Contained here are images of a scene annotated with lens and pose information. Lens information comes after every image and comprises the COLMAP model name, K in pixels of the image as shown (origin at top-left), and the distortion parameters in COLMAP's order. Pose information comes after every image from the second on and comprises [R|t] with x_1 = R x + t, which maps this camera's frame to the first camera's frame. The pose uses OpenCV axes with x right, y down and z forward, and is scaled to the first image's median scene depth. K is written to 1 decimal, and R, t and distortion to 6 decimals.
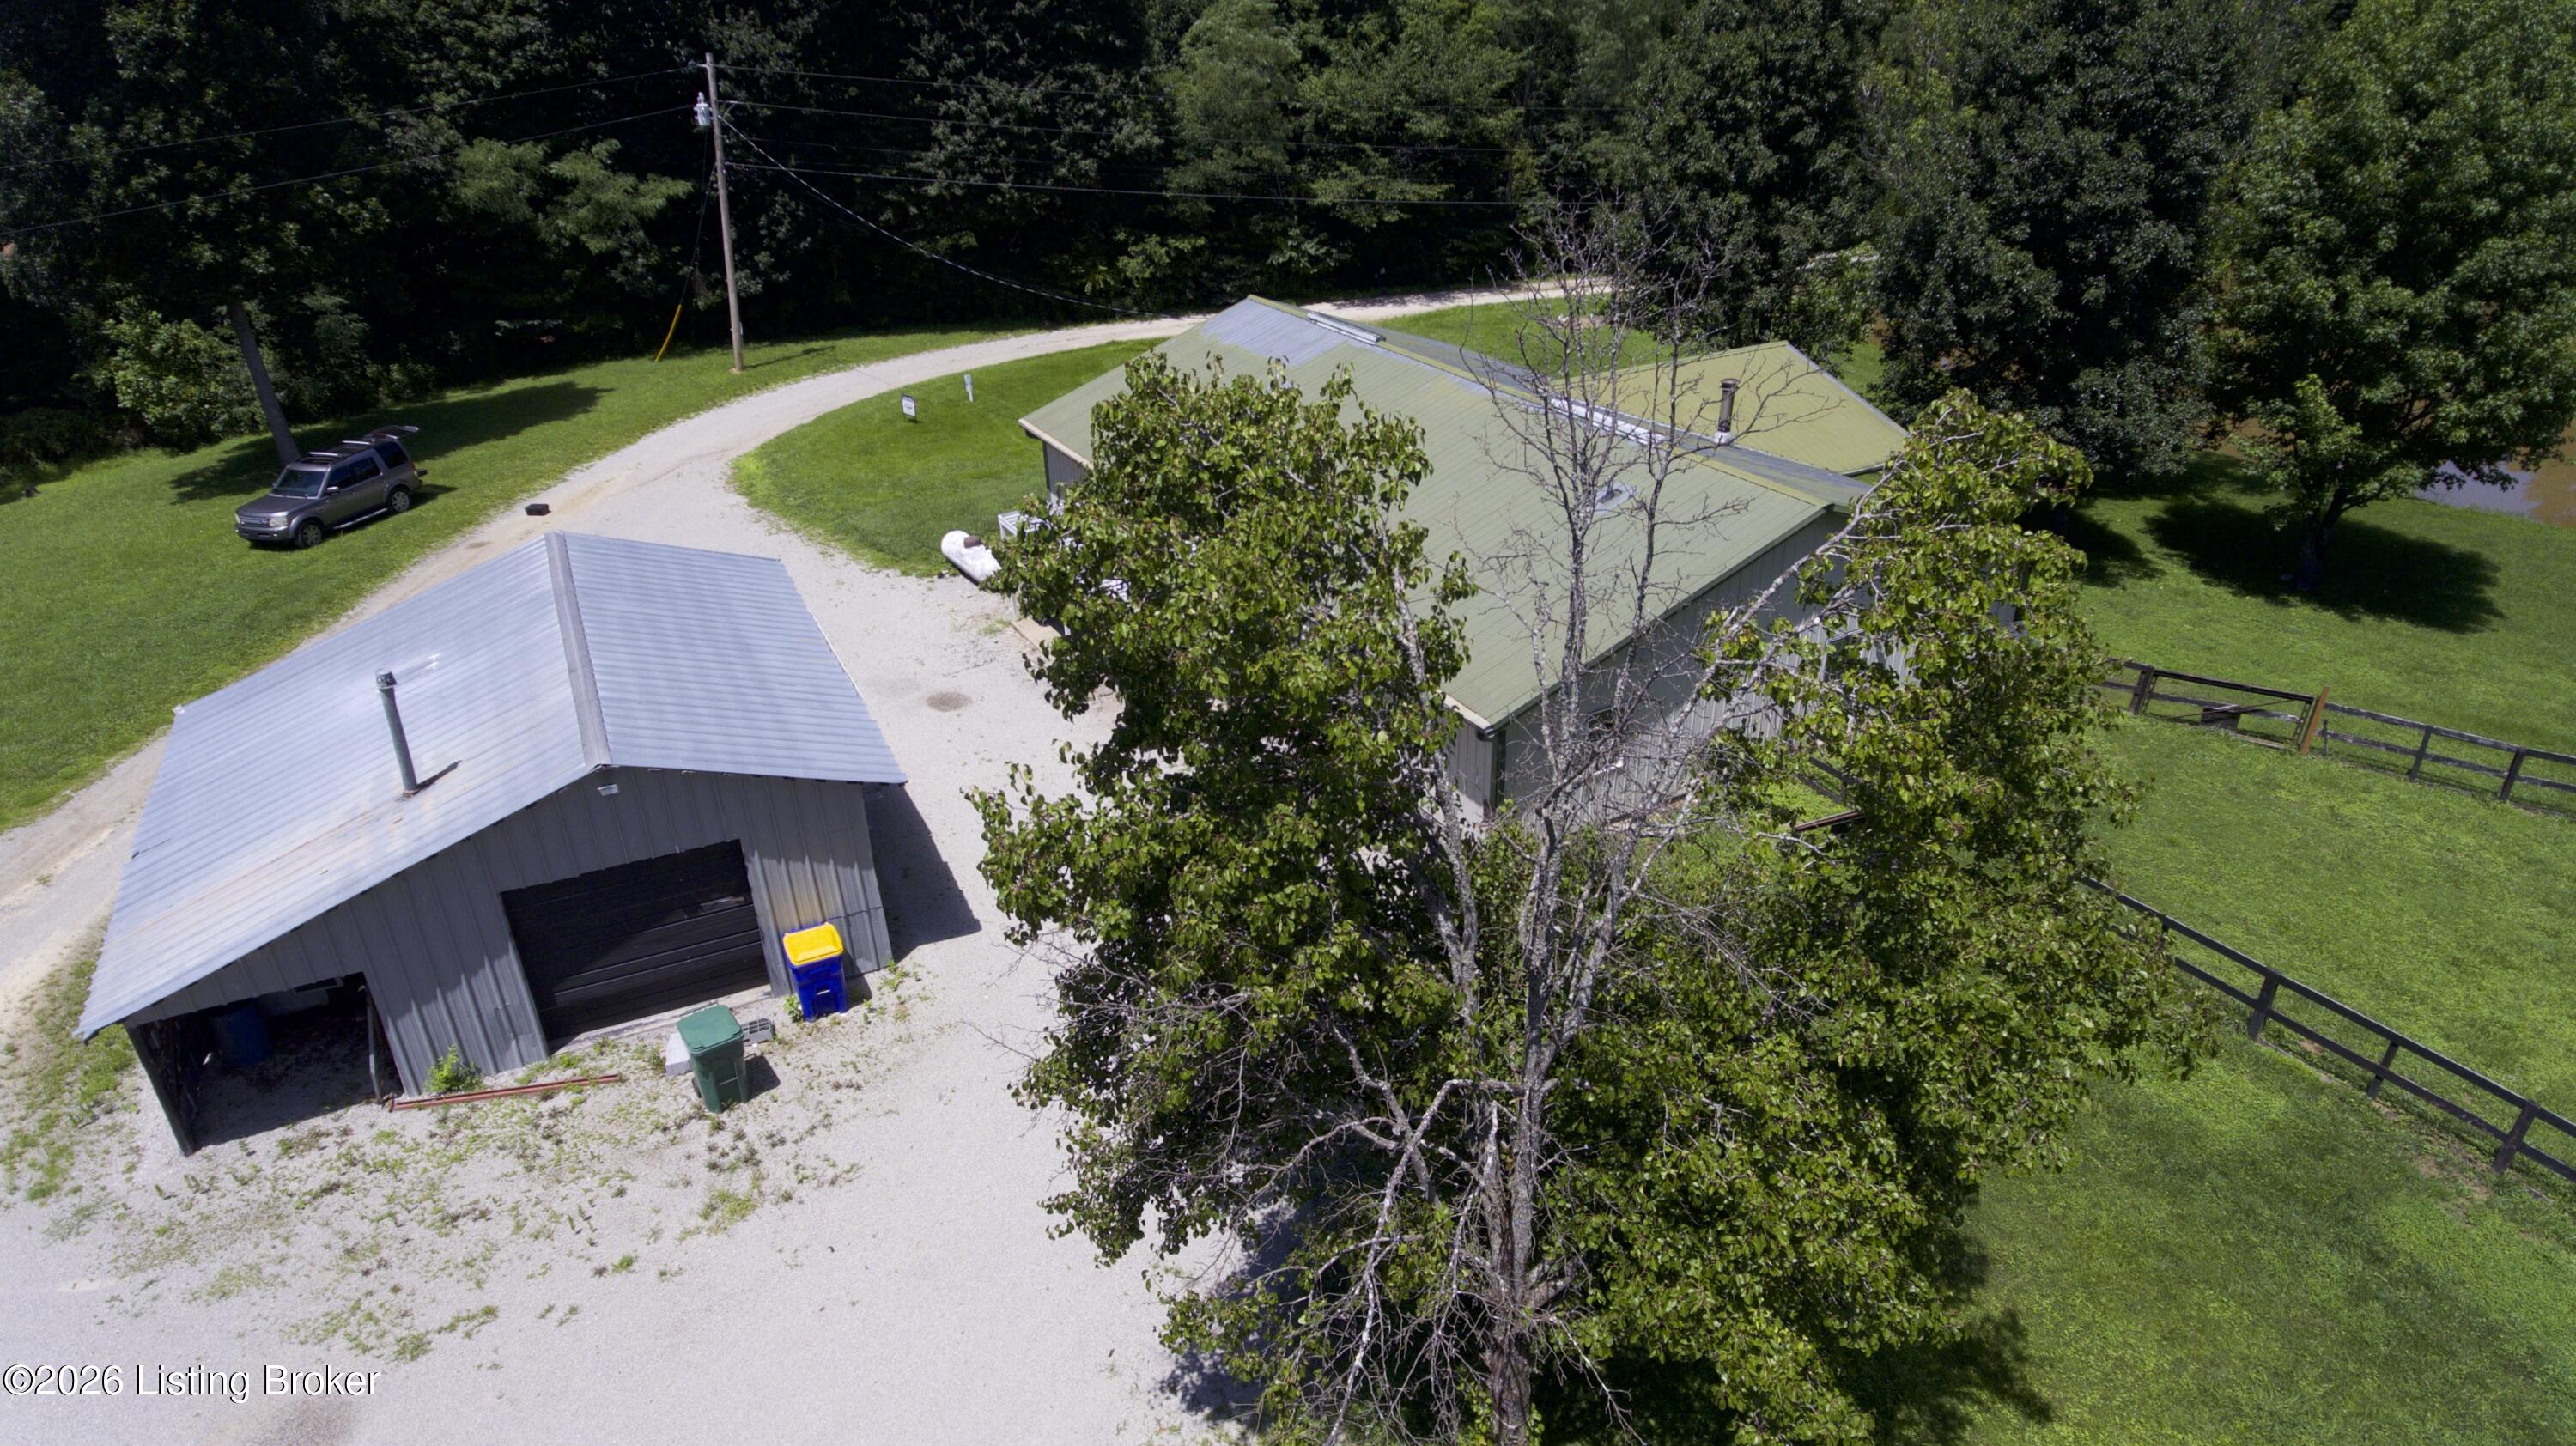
lens RADIAL K [[1509.3, 0, 1286.0], [0, 1509.3, 725.9], [0, 0, 1]] dist [-0.003989, 0.002219]
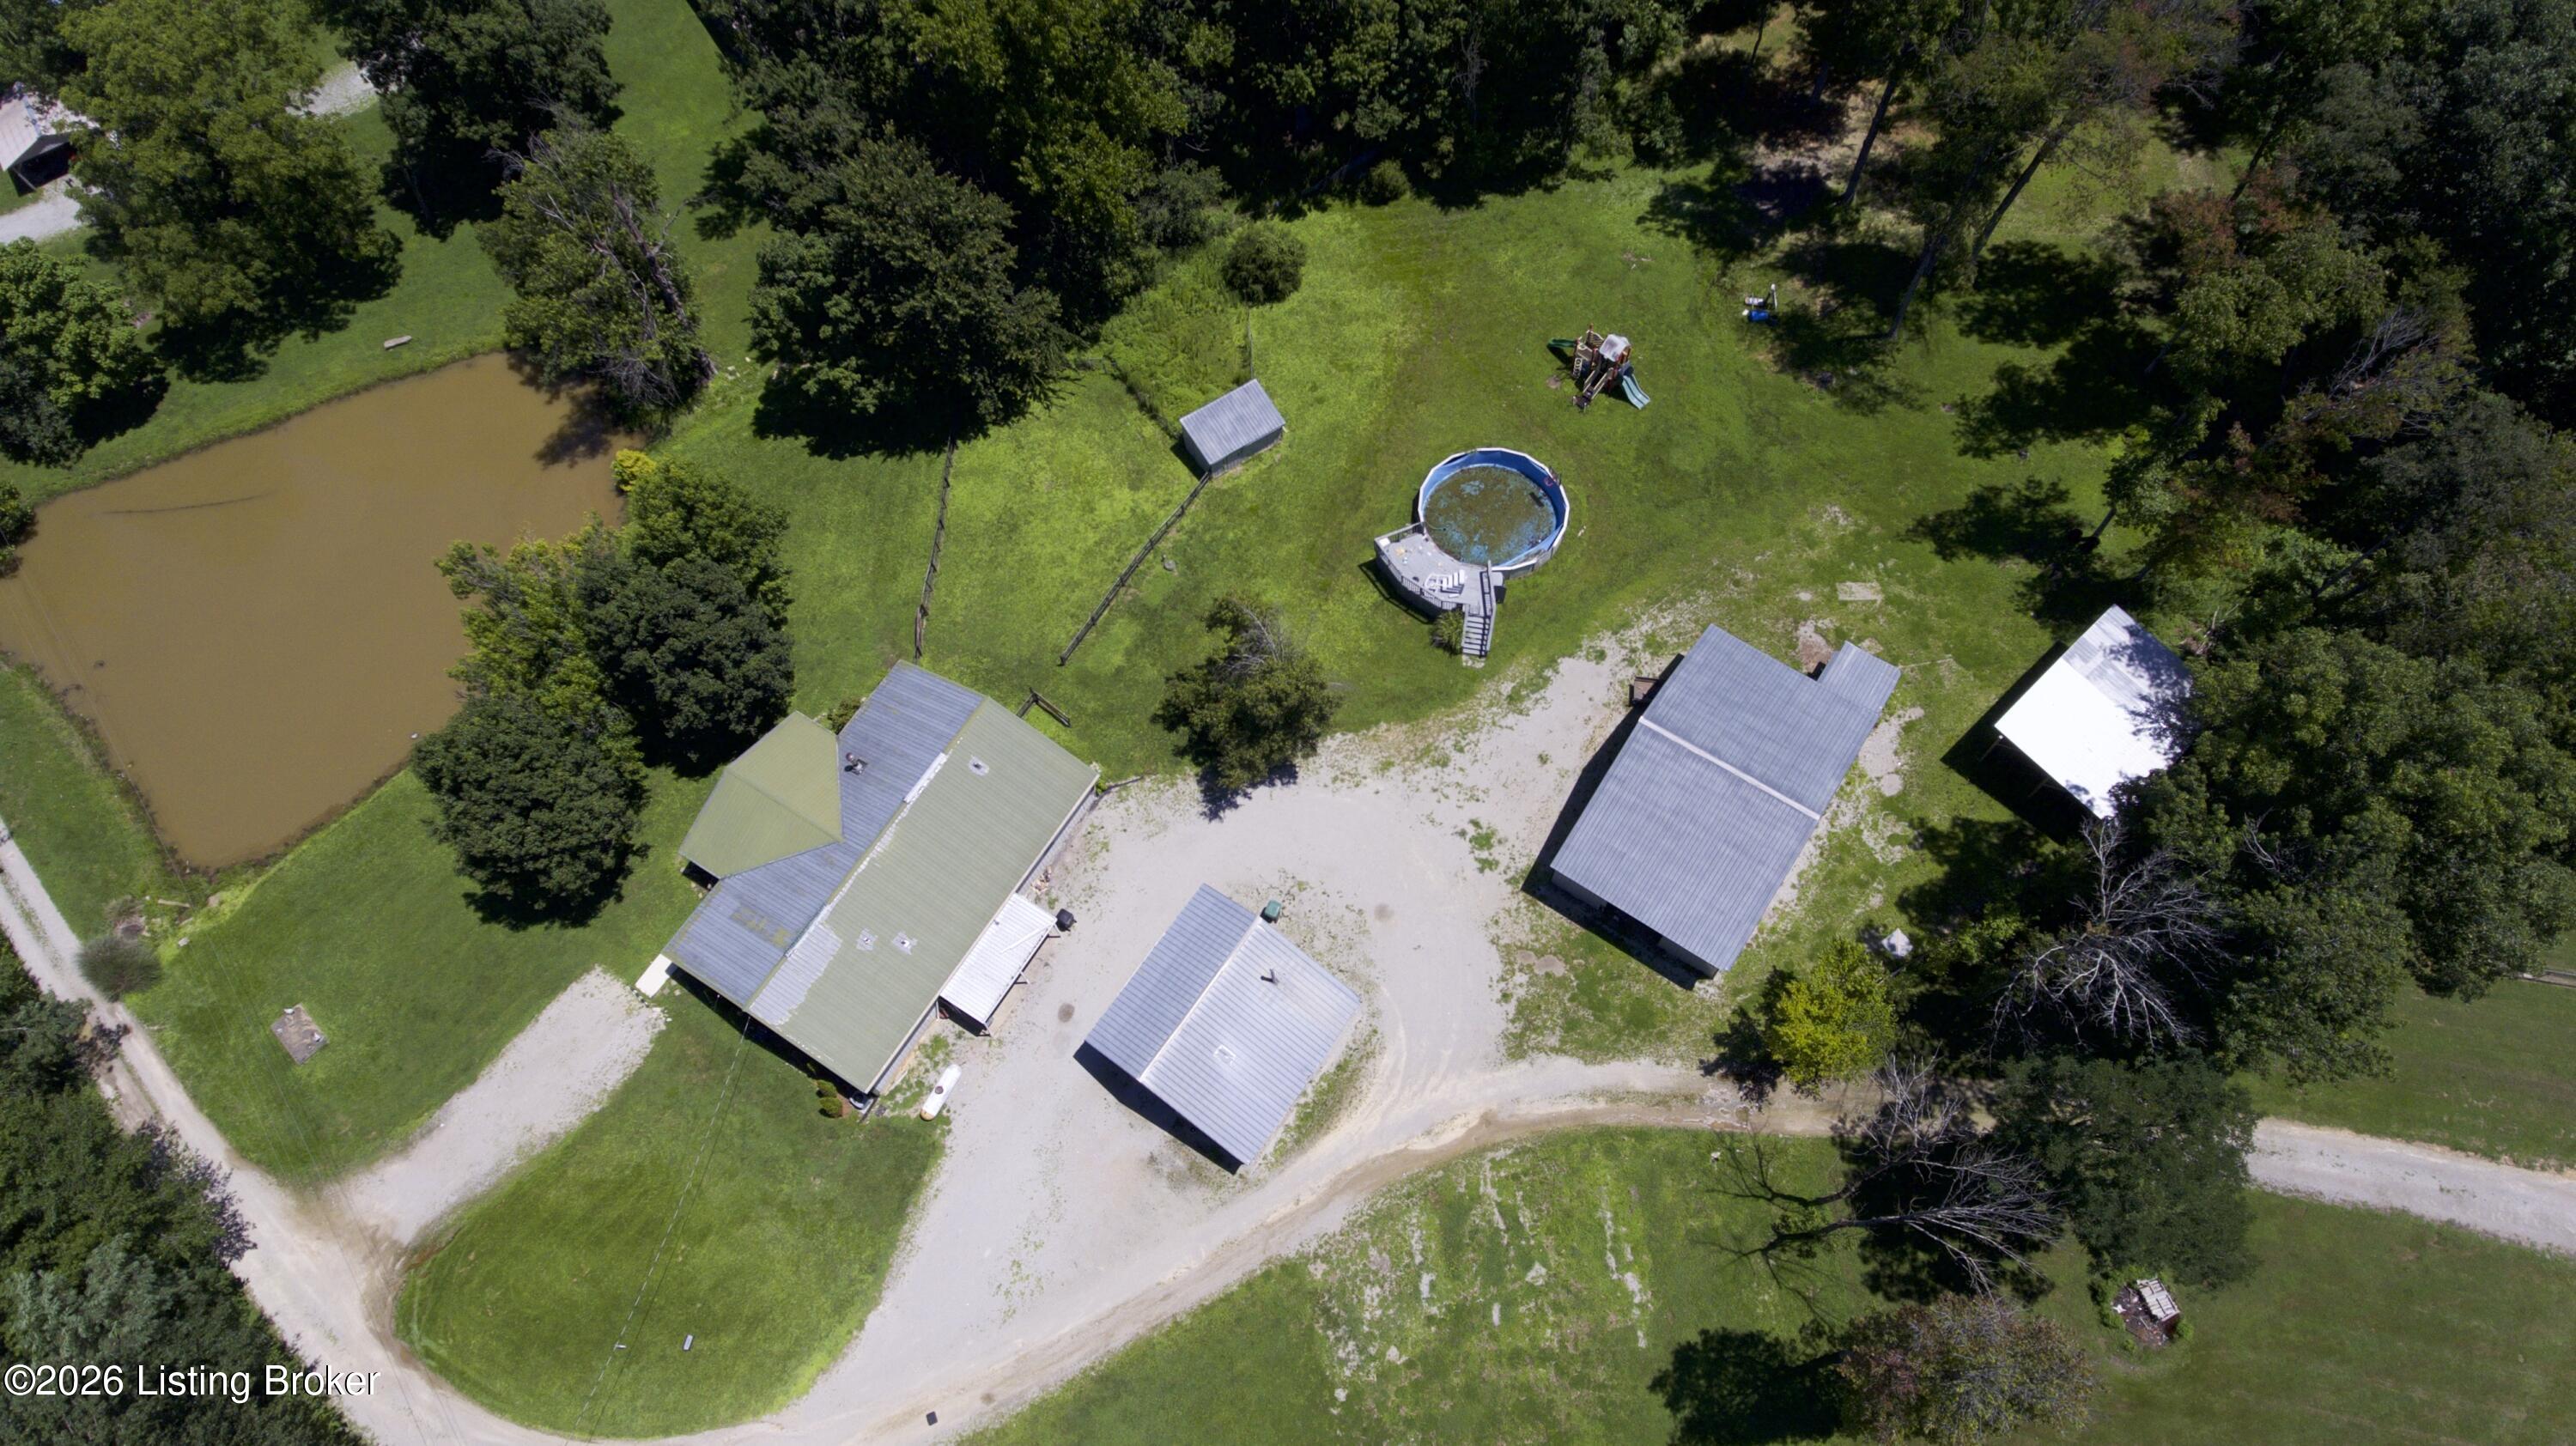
lens RADIAL K [[1509.3, 0, 1292.9], [0, 1509.3, 720.5], [0, 0, 1]] dist [-0.003989, 0.002219]
pose [[-0.469428, -0.776909, 0.419583, -0.877022], [0.455823, 0.193751, 0.868727, -1.732712], [-0.756217, 0.599060, 0.263181, -0.207287]]
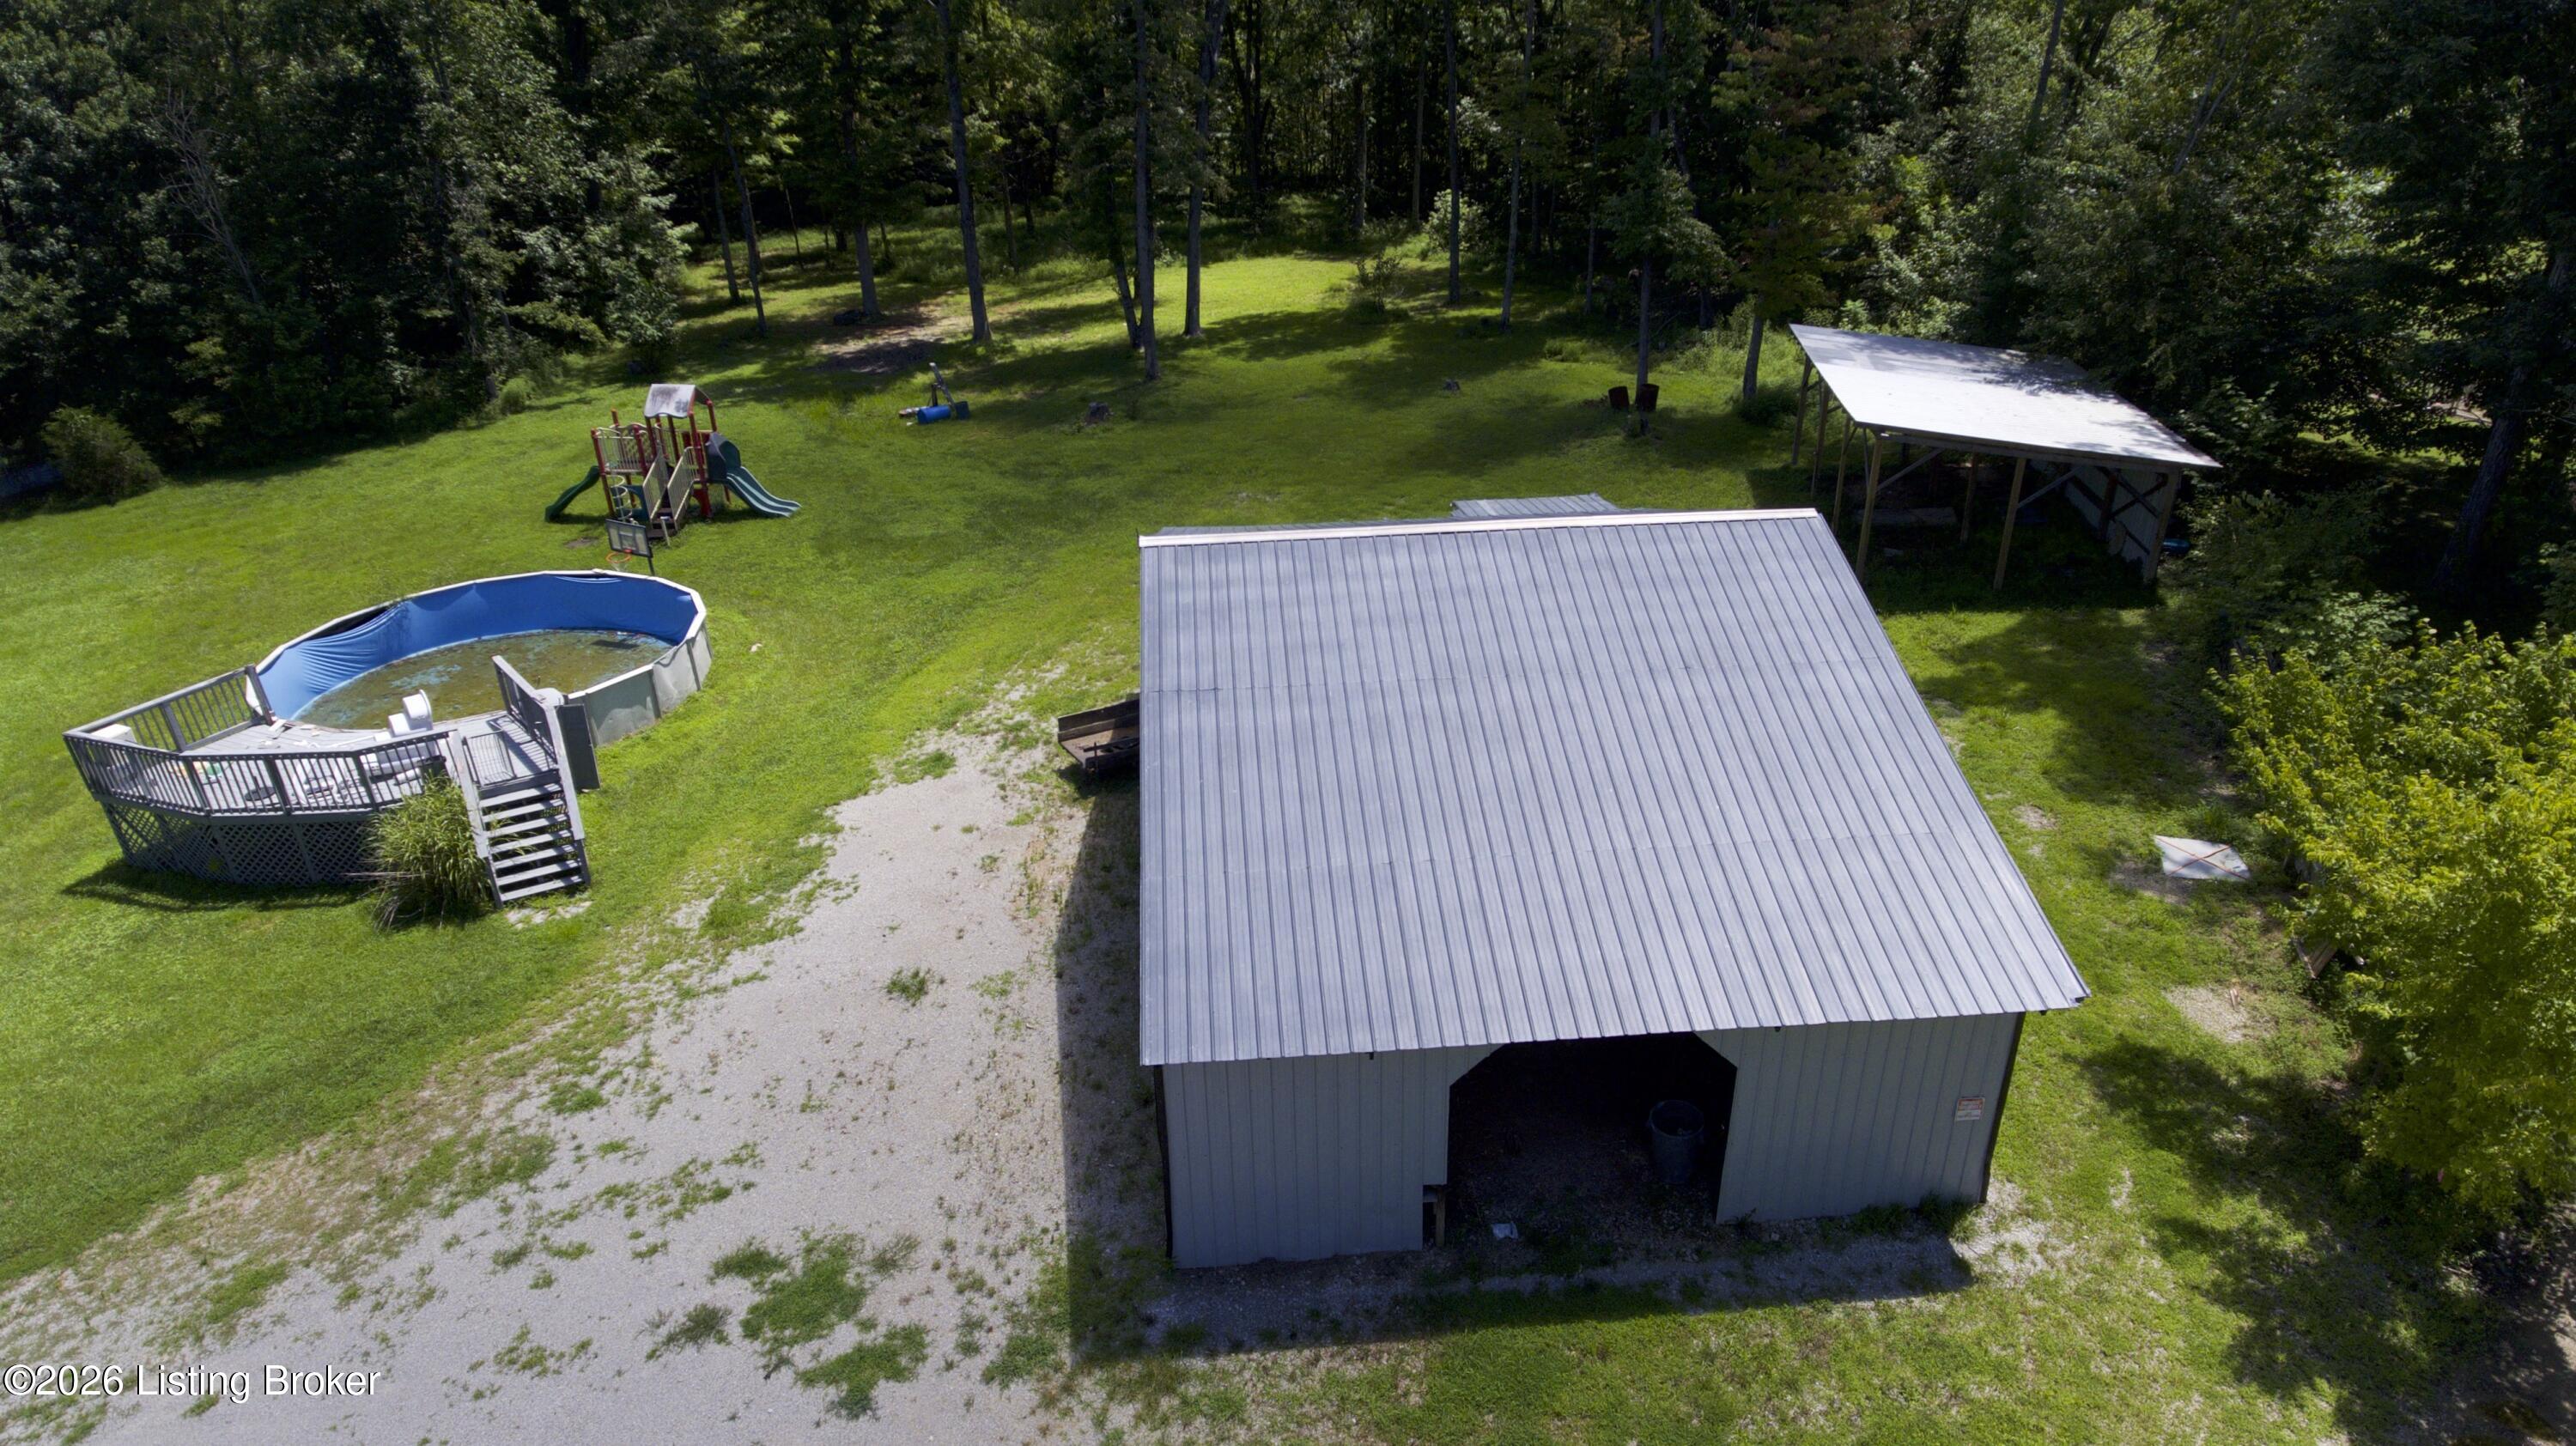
lens RADIAL K [[1509.3, 0, 1299.8], [0, 1509.3, 723.0], [0, 0, 1]] dist [-0.003989, 0.002219]
pose [[-0.920733, -0.138662, 0.364724, -0.517859], [0.211846, 0.607320, 0.765691, -0.149257], [-0.327676, 0.782263, -0.529805, 0.307136]]
